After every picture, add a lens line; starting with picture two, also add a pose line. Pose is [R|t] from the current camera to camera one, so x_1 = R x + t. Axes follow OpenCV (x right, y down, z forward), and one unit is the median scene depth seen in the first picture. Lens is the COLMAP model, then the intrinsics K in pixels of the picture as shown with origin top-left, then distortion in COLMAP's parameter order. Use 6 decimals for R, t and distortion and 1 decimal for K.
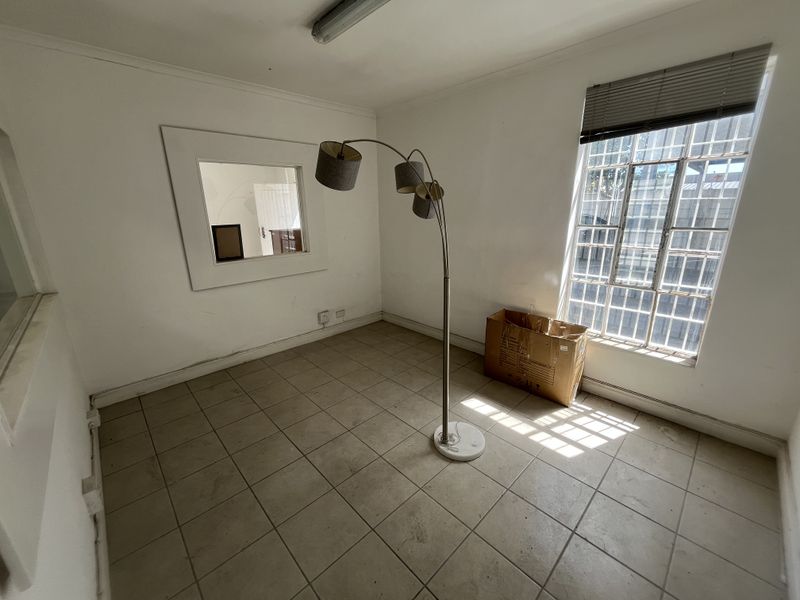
lens RADIAL K [[324.5, 0, 400.0], [0, 324.5, 300.0], [0, 0, 1]] dist [0.000502, -0.000128]
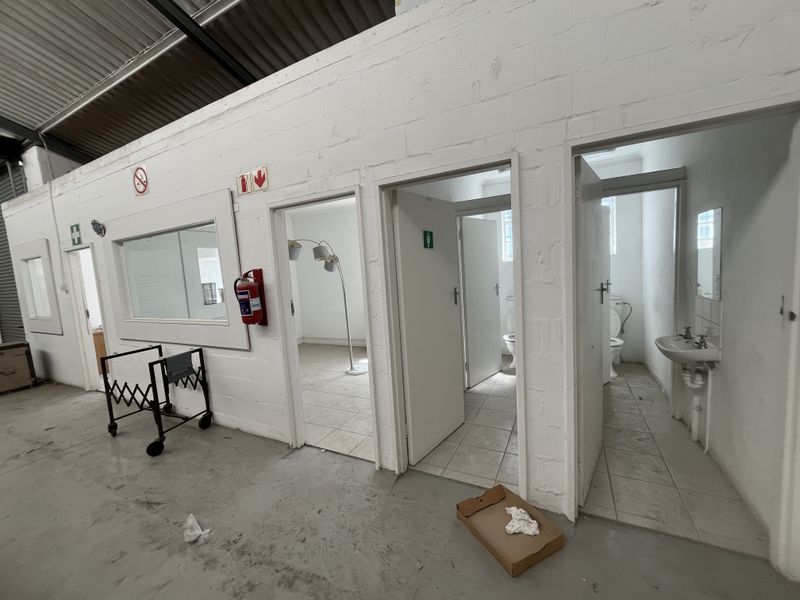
lens RADIAL K [[324.5, 0, 400.0], [0, 324.5, 300.0], [0, 0, 1]] dist [0.000502, -0.000128]
pose [[0.946398, -0.082395, 0.312317, -0.169199], [0.141026, 0.975293, -0.170045, 0.340893], [-0.290590, 0.204975, 0.934635, -1.030826]]
